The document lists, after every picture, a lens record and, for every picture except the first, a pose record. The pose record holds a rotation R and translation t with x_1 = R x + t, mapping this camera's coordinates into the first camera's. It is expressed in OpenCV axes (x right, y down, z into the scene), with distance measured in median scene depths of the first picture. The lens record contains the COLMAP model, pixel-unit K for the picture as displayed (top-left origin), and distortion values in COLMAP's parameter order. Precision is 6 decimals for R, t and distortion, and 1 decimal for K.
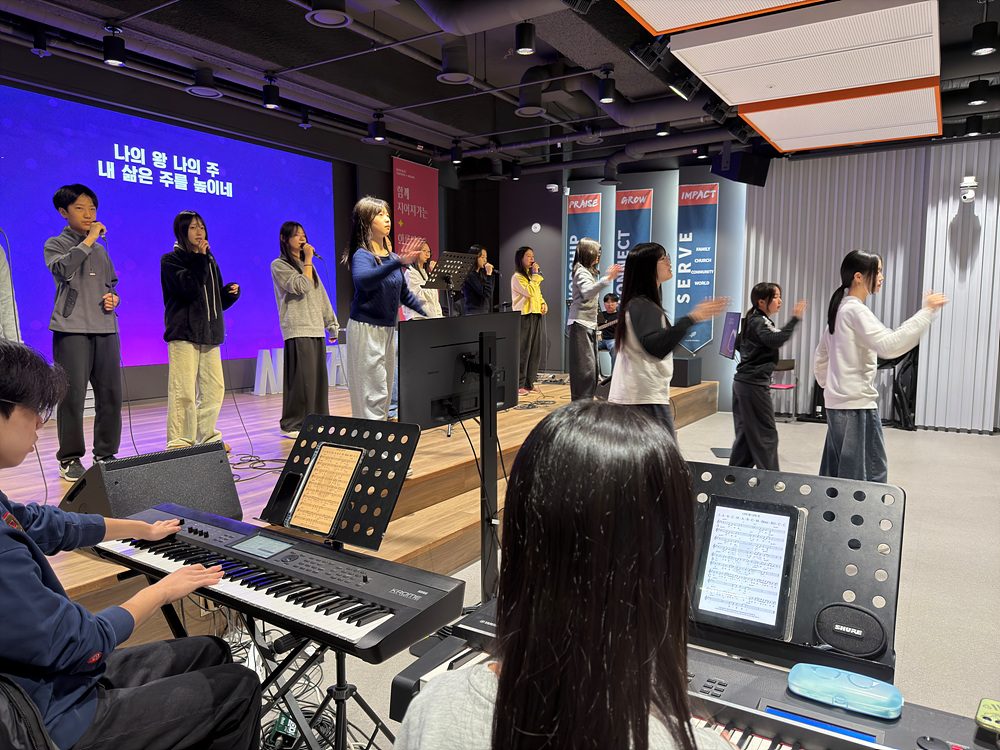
lens RADIAL K [[702.1, 0, 500.0], [0, 702.1, 375.0], [0, 0, 1]] dist [0.005568, 0.004098]
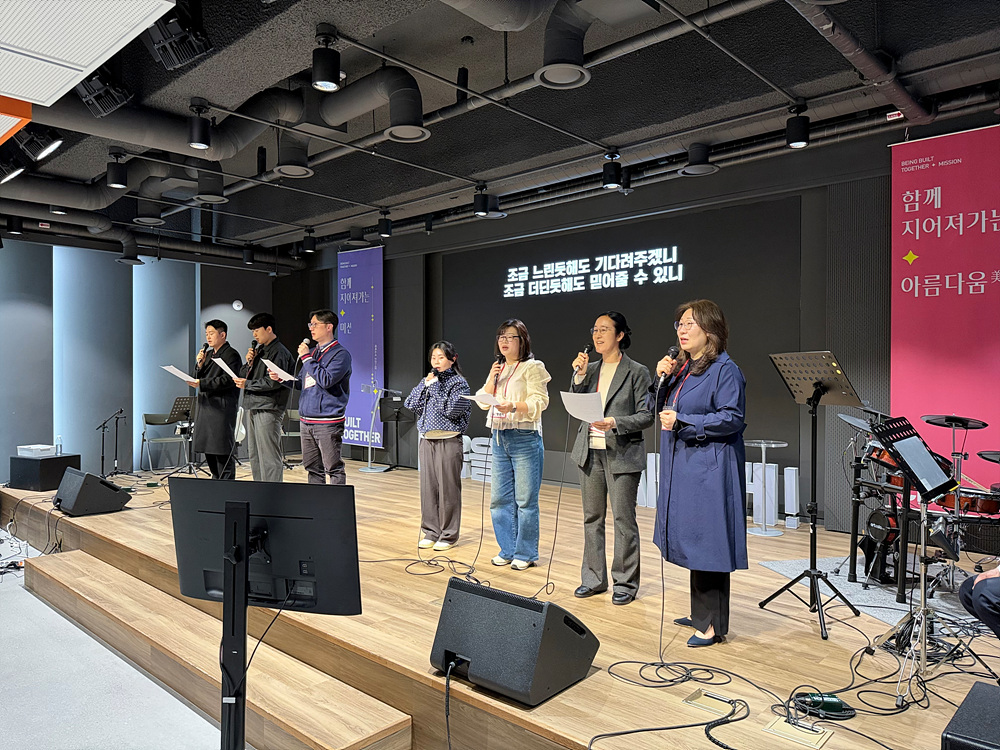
lens RADIAL K [[702.1, 0, 500.0], [0, 702.1, 375.0], [0, 0, 1]] dist [0.005568, 0.004098]
pose [[-0.196580, -0.001589, -0.980486, 0.624650], [-0.103506, 0.994445, 0.019140, -0.149663], [0.975009, 0.105249, -0.195653, 1.136048]]
